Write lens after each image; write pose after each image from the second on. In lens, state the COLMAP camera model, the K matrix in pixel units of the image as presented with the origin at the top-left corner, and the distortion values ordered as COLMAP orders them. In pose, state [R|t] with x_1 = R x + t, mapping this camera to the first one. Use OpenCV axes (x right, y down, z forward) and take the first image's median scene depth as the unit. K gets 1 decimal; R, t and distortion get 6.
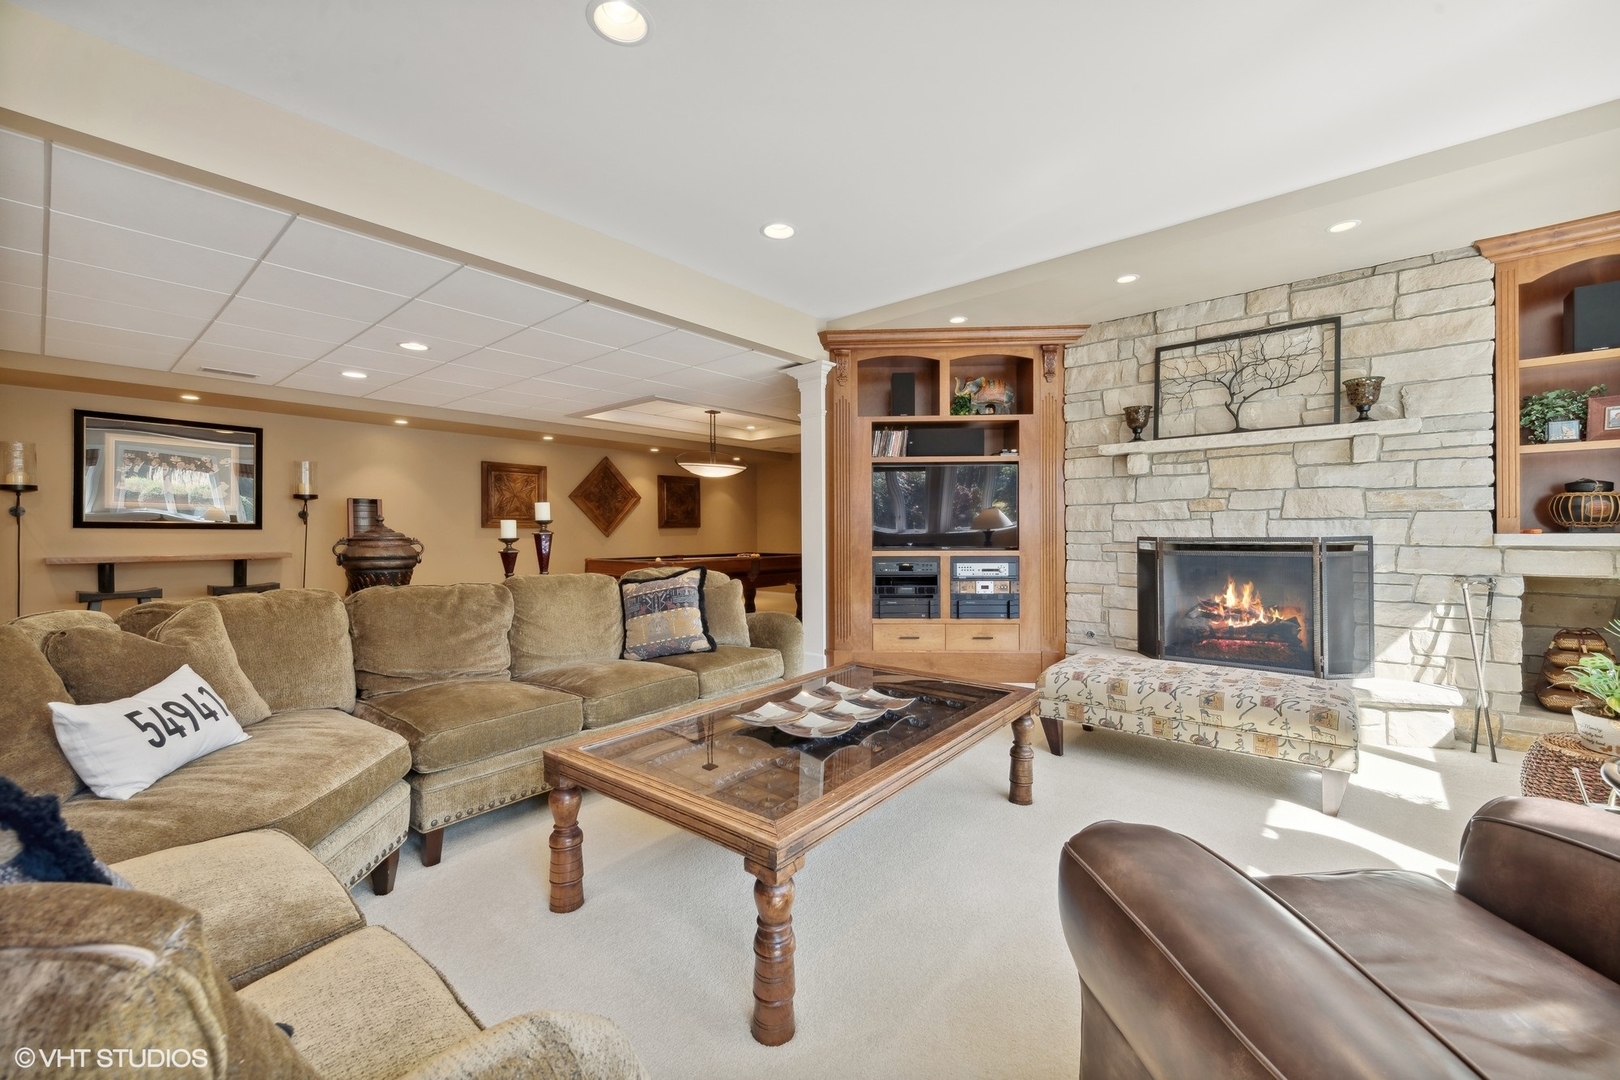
lens RADIAL K [[637.3, 0, 813.2], [0, 637.3, 537.6], [0, 0, 1]] dist [-0.002901, -0.000194]
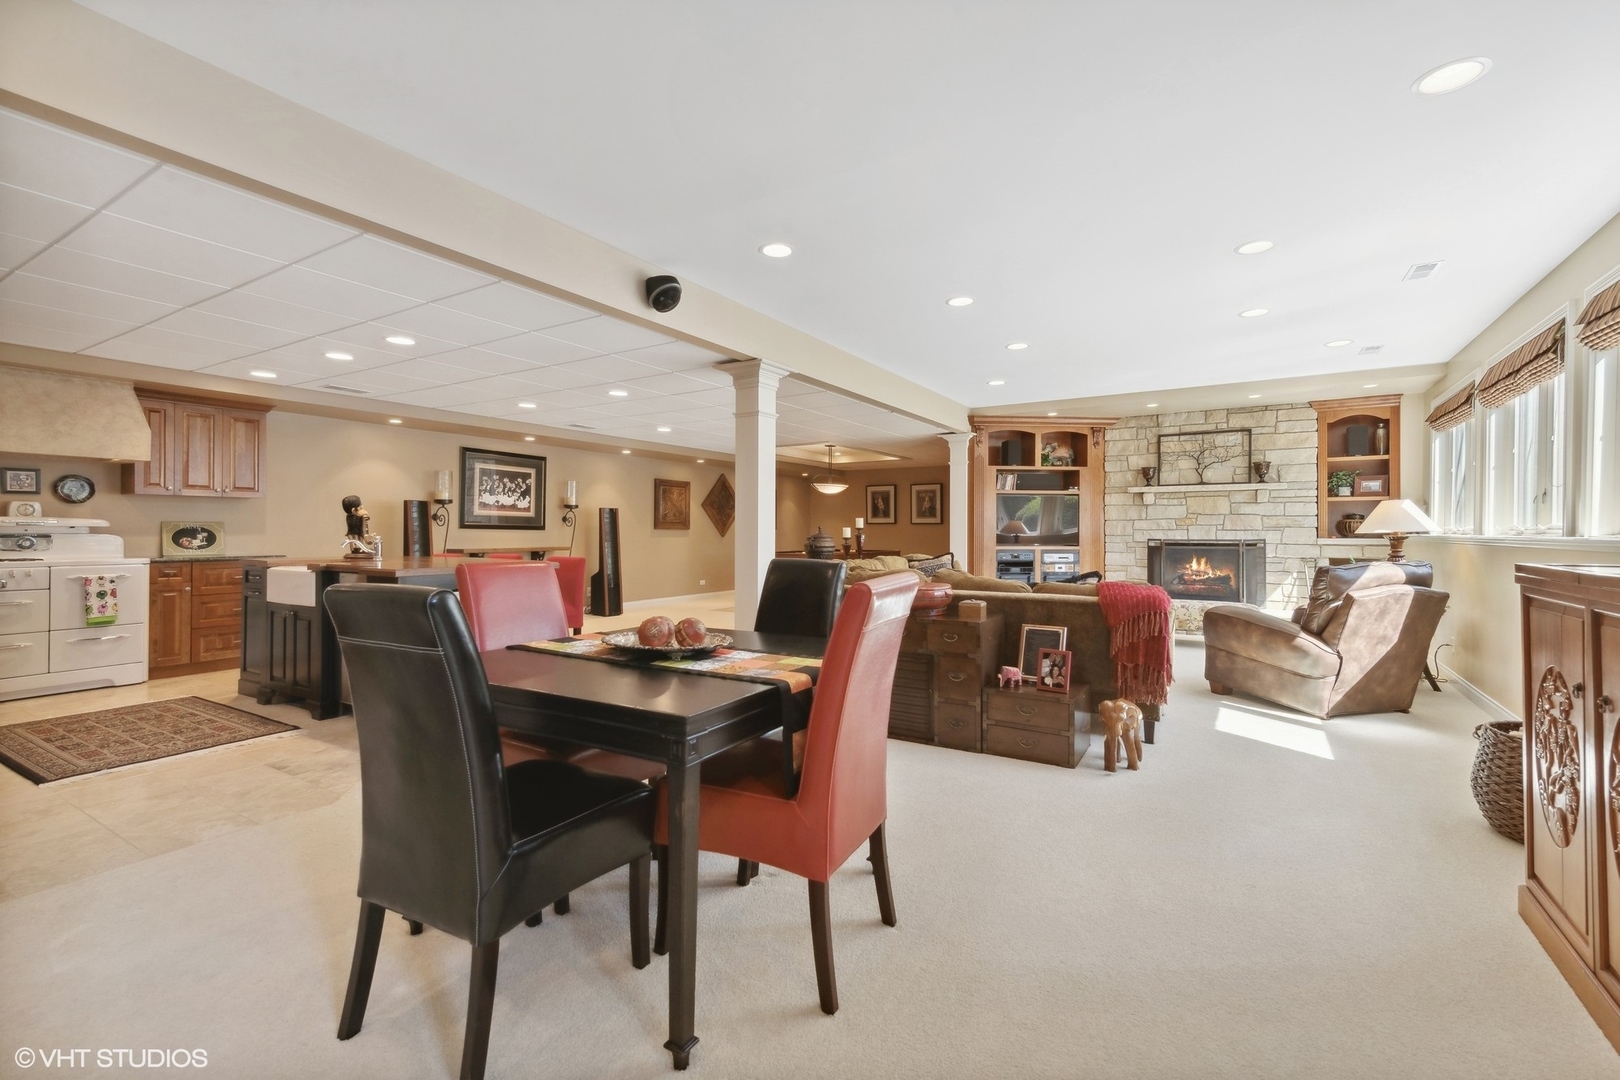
lens RADIAL K [[702.7, 0, 808.4], [0, 702.7, 534.6], [0, 0, 1]] dist [0.002366, 0.000357]
pose [[0.991414, 0.007024, 0.130569, -0.677313], [-0.006147, 0.999956, -0.007118, 0.006546], [-0.130613, 0.006254, 0.991414, -0.815586]]
